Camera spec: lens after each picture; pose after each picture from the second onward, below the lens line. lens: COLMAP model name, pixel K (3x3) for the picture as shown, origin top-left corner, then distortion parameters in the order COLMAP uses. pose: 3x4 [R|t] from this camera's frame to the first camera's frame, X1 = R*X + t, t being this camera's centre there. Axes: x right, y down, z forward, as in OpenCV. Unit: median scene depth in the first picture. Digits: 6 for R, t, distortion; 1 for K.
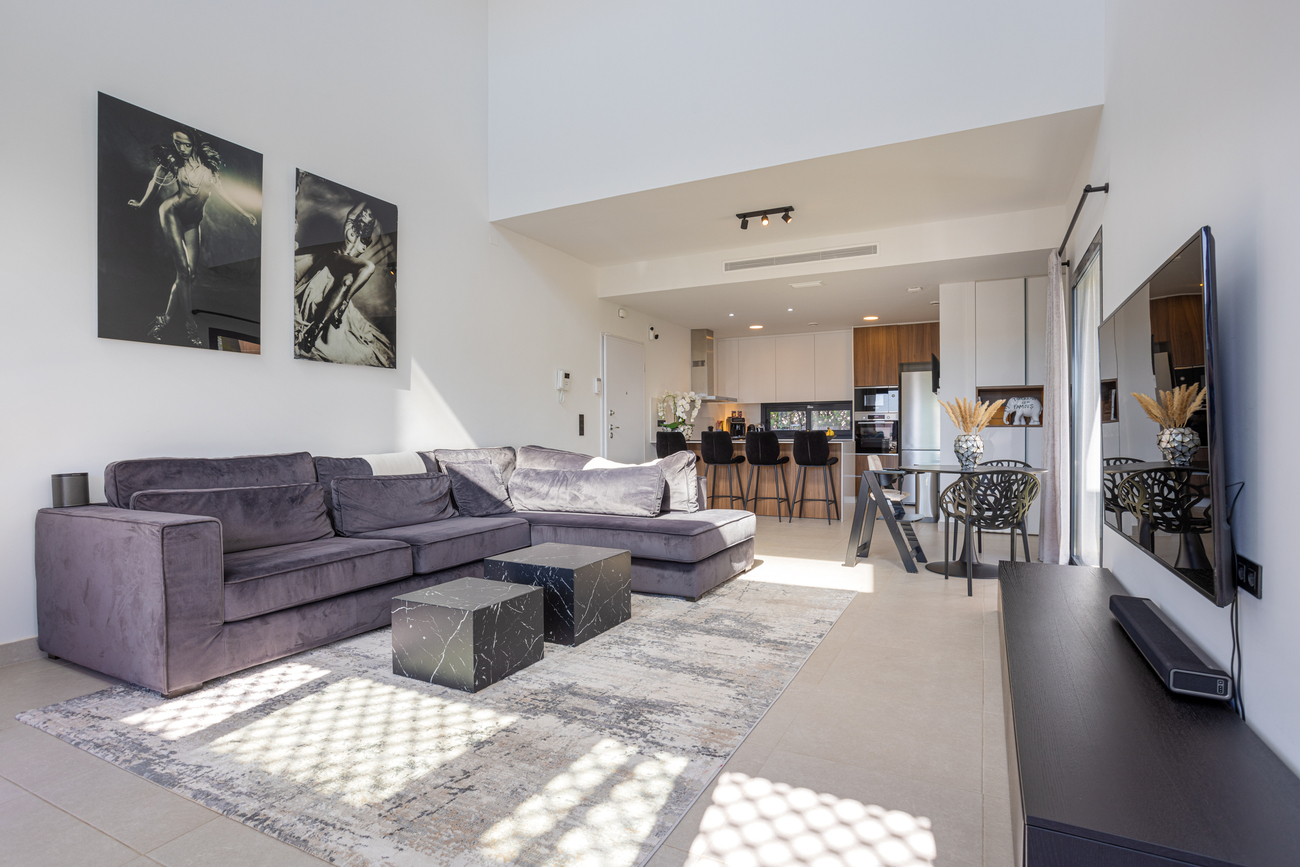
lens RADIAL K [[642.4, 0, 645.1], [0, 642.4, 419.4], [0, 0, 1]] dist [-0.063681, 0.035056]
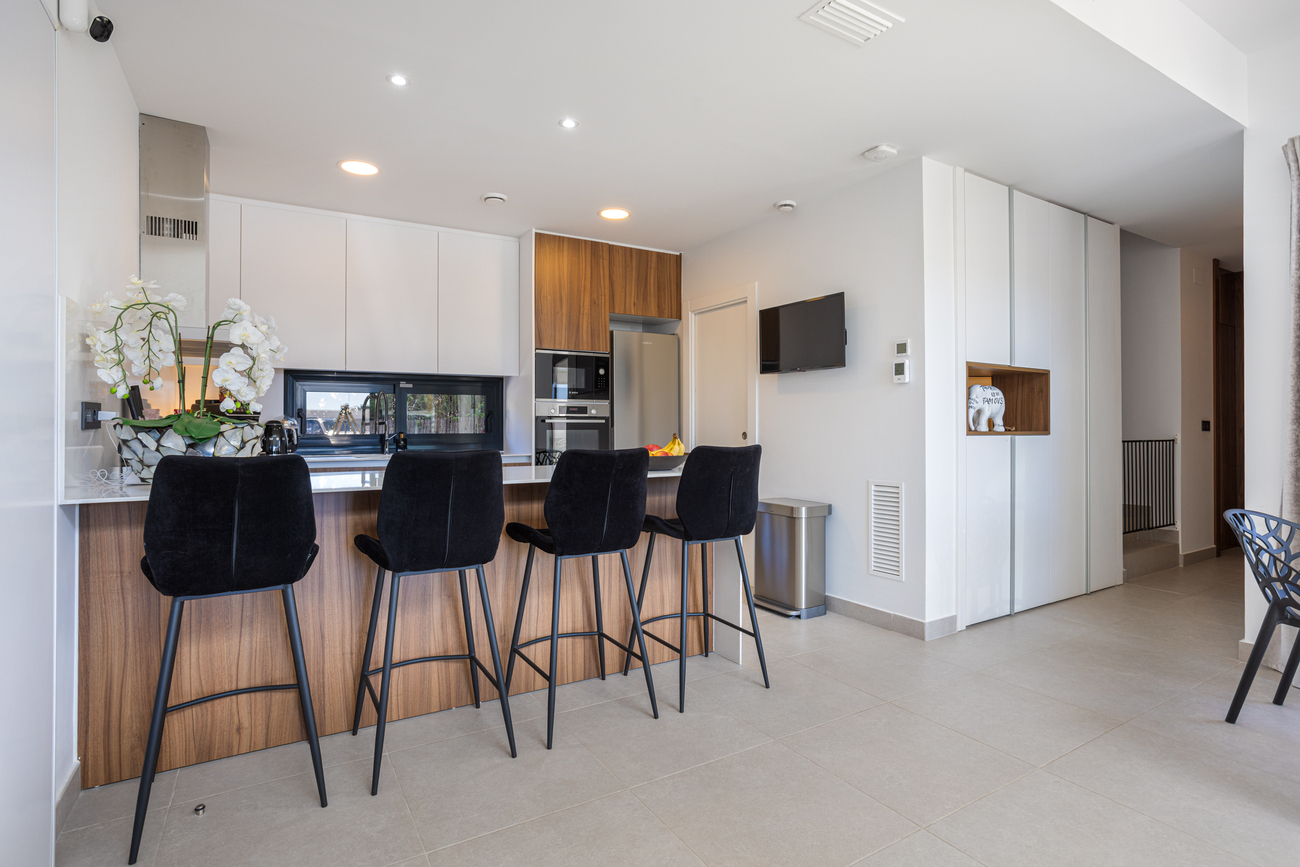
lens RADIAL K [[642.4, 0, 645.1], [0, 642.4, 419.4], [0, 0, 1]] dist [-0.063681, 0.035056]
pose [[0.525470, 0.013055, 0.850712, -0.063186], [-0.021309, 0.999771, -0.002180, 0.004300], [-0.850546, -0.016982, 0.525627, 0.743812]]
